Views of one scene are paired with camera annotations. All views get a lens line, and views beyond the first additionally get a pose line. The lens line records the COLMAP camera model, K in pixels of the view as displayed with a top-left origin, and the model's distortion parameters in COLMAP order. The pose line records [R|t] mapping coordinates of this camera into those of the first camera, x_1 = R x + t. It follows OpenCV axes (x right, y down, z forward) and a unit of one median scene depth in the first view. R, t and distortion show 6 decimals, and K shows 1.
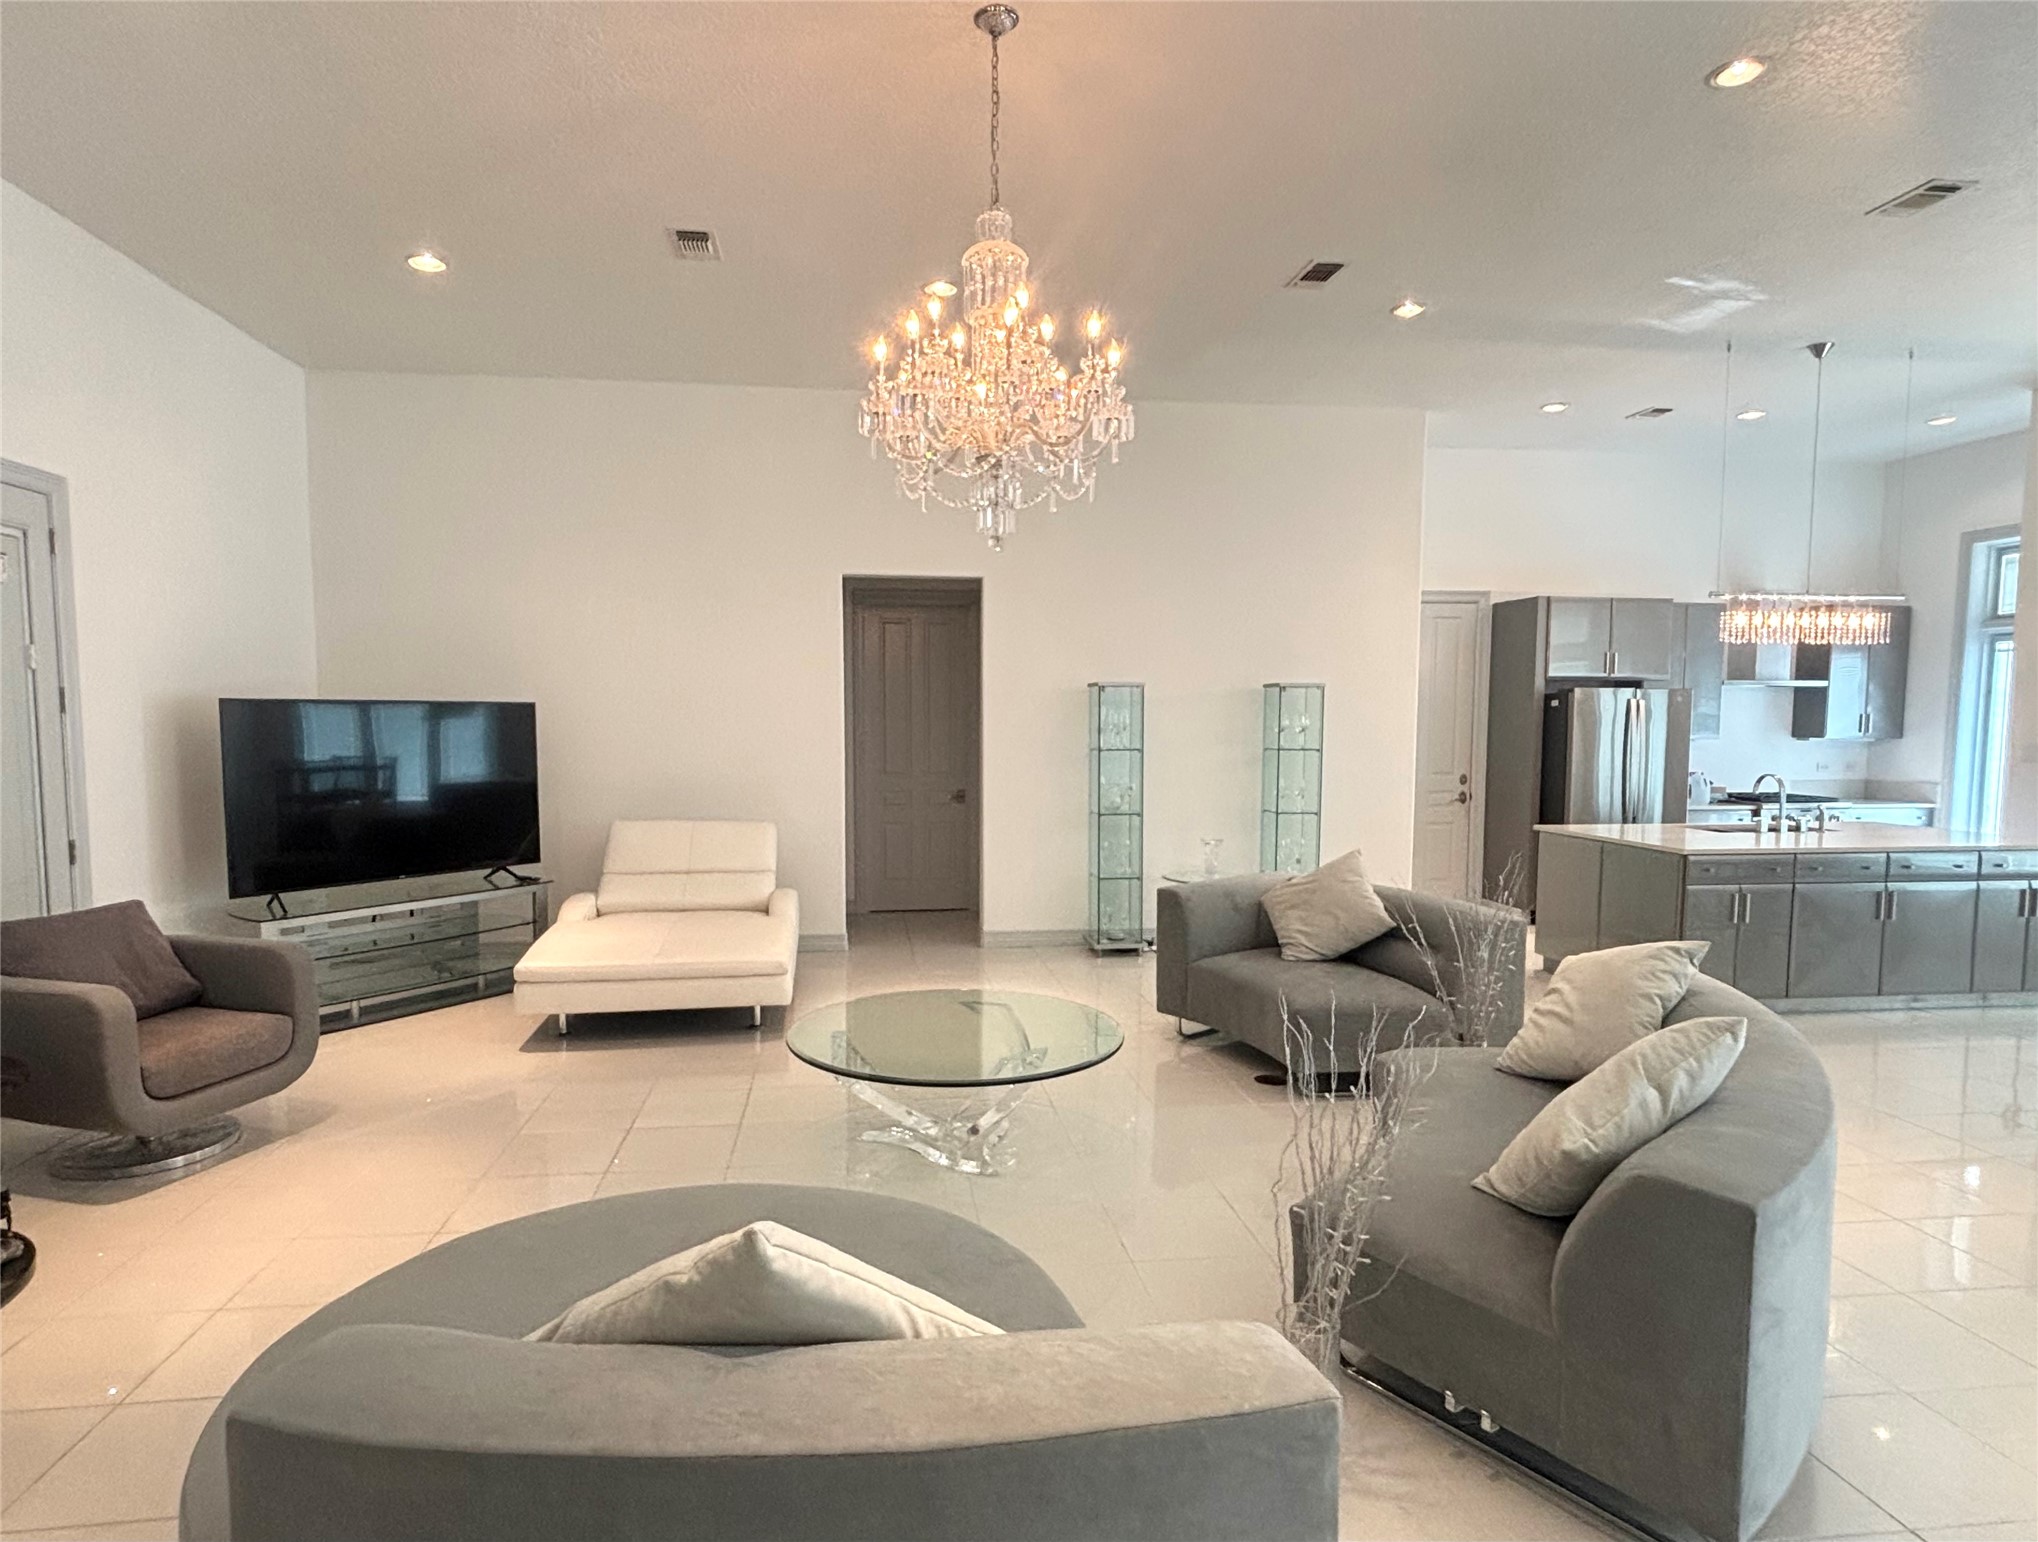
lens RADIAL K [[1133.6, 0, 991.6], [0, 1133.6, 802.7], [0, 0, 1]] dist [0.012263, -0.005480]
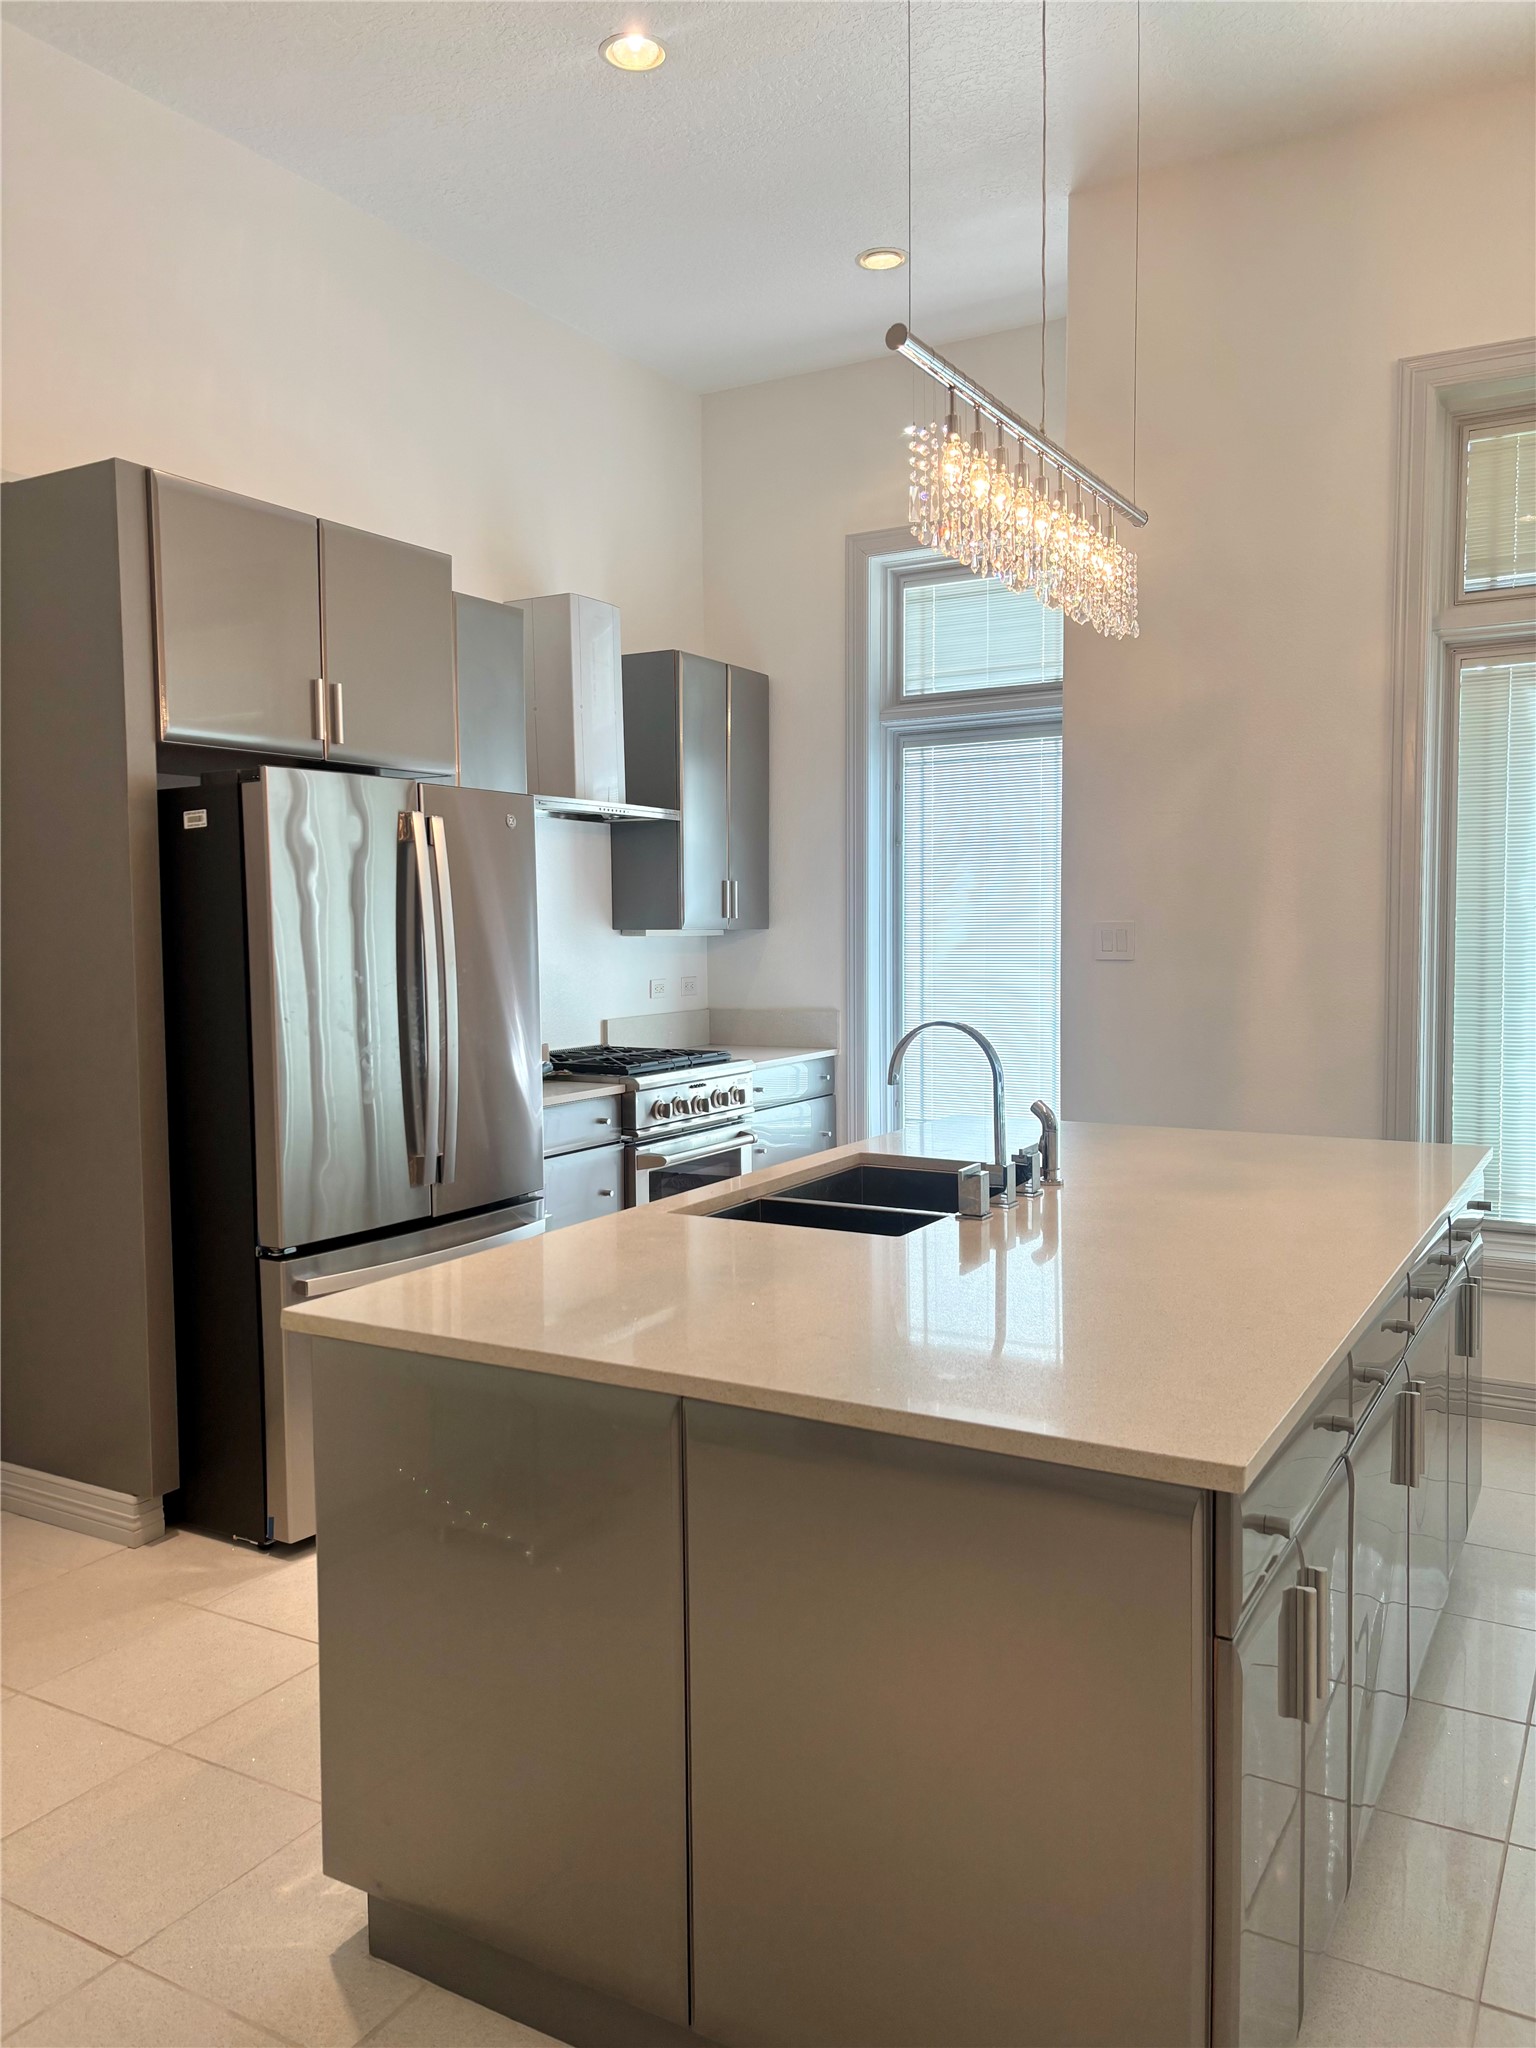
lens RADIAL K [[1568.4, 0, 765.1], [0, 1568.4, 1013.2], [0, 0, 1]] dist [0.001405, 0.002198]
pose [[0.609230, -0.055788, 0.791029, 0.312842], [0.072570, 0.997259, 0.014441, -0.037661], [-0.789666, 0.048607, 0.611608, 0.776581]]
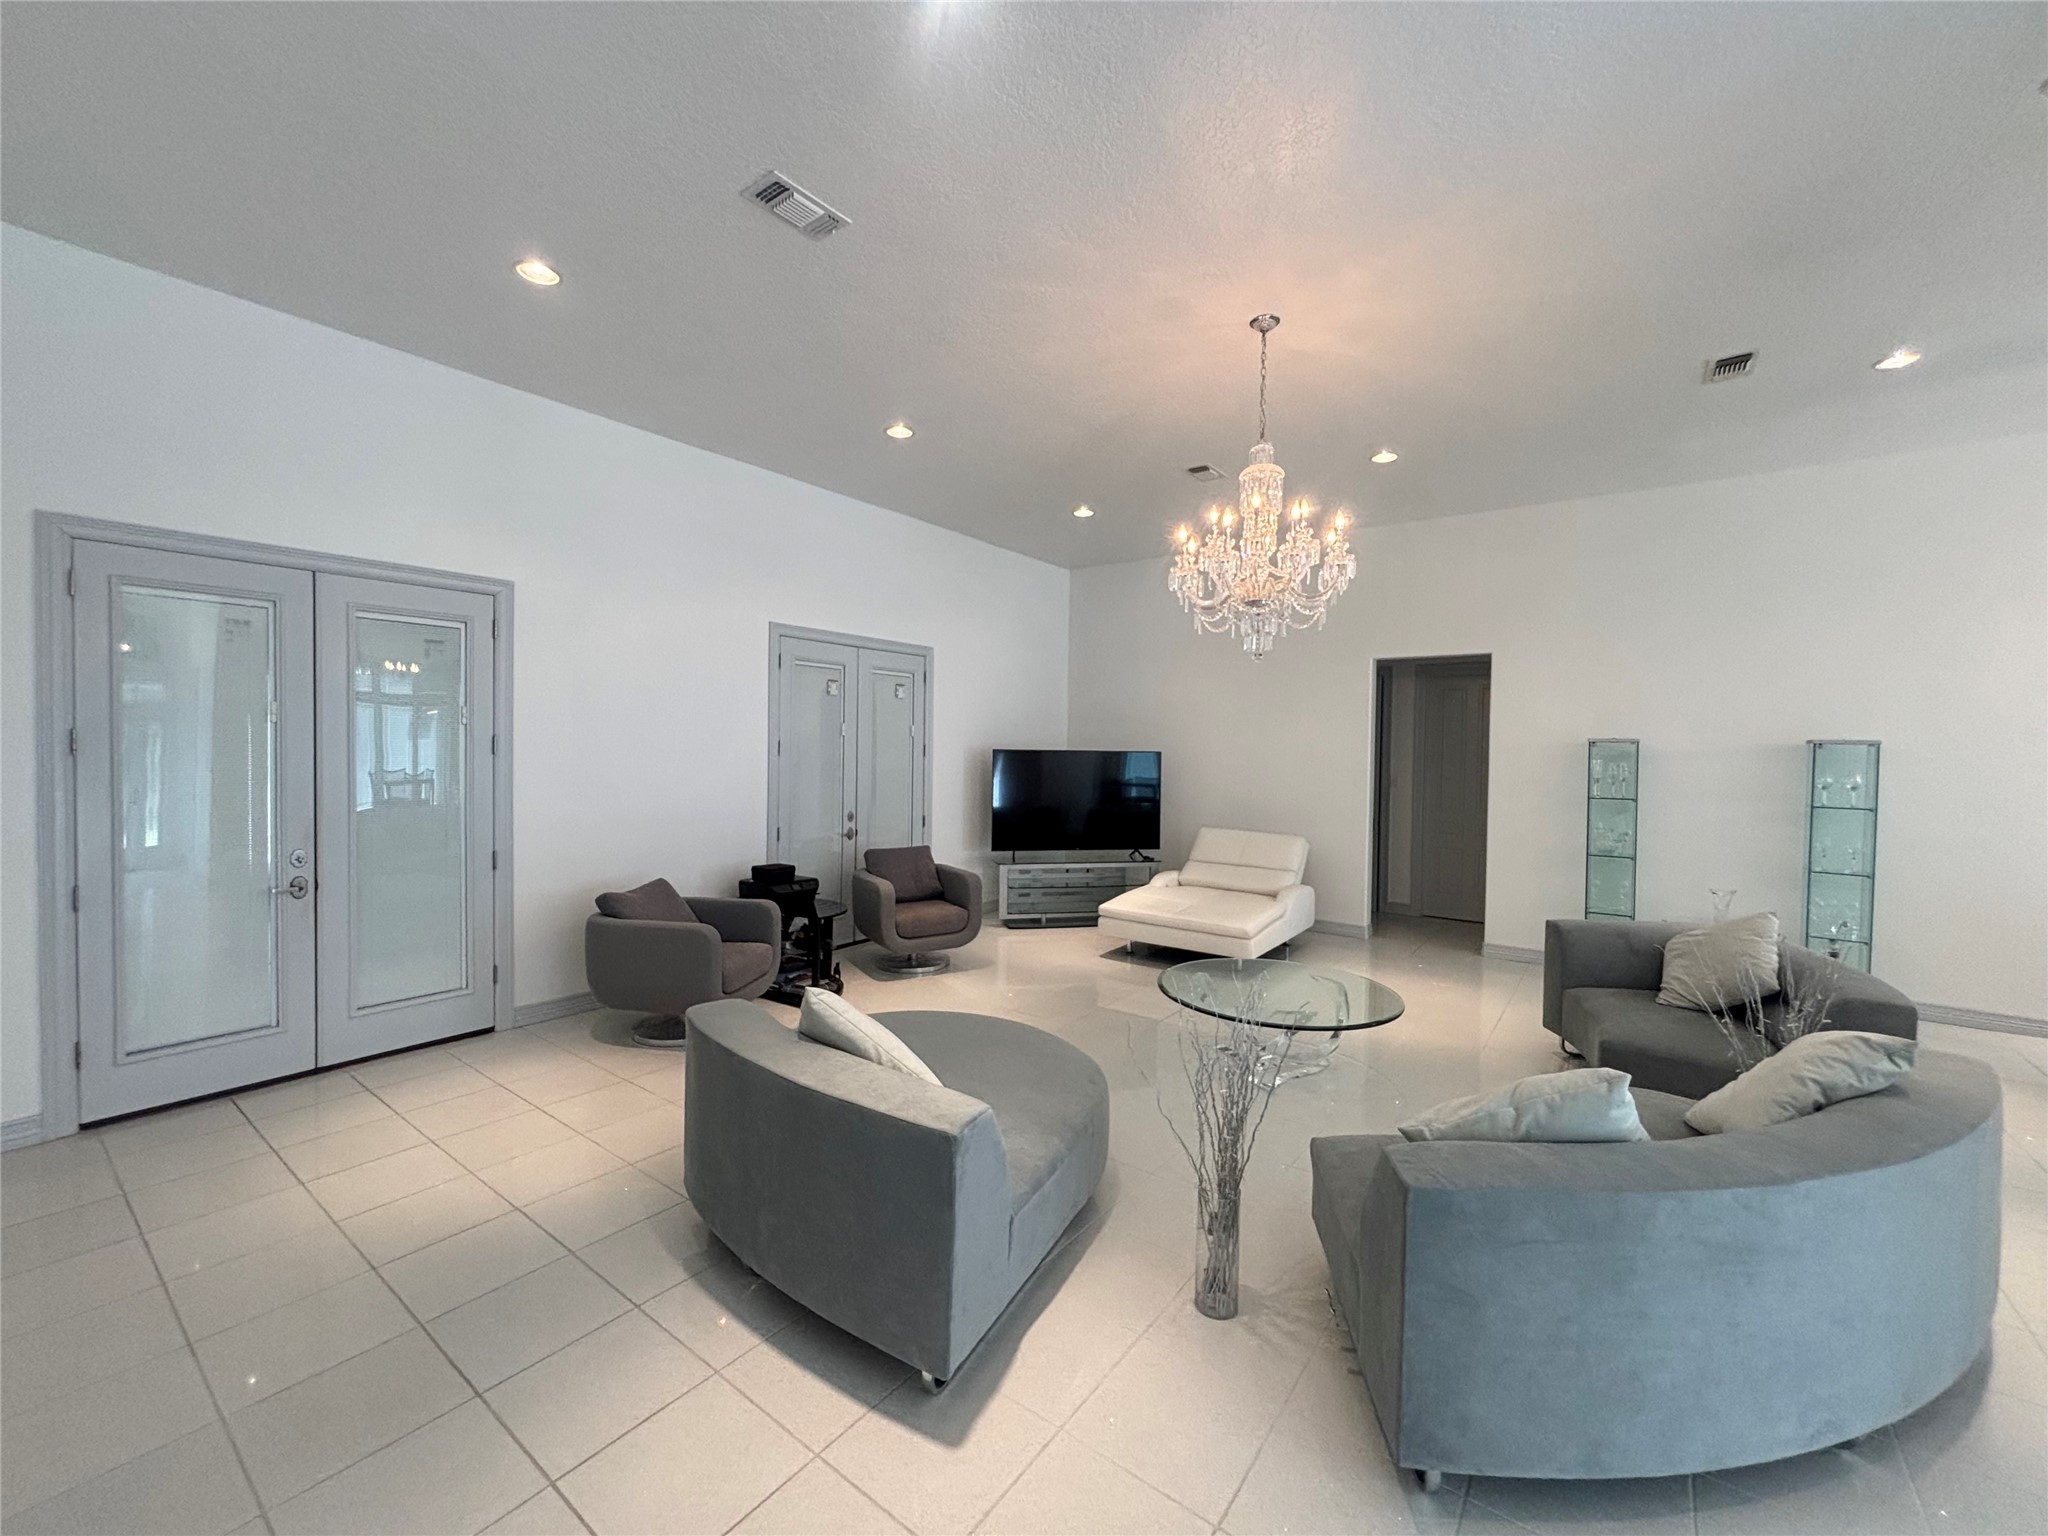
lens RADIAL K [[825.4, 0, 1019.2], [0, 825.4, 767.6], [0, 0, 1]] dist [0.004076, 0.002187]
pose [[0.721366, 0.027028, -0.692026, 0.277001], [-0.066849, 0.997290, -0.030733, -0.014581], [0.689320, 0.068431, 0.721218, 0.001085]]
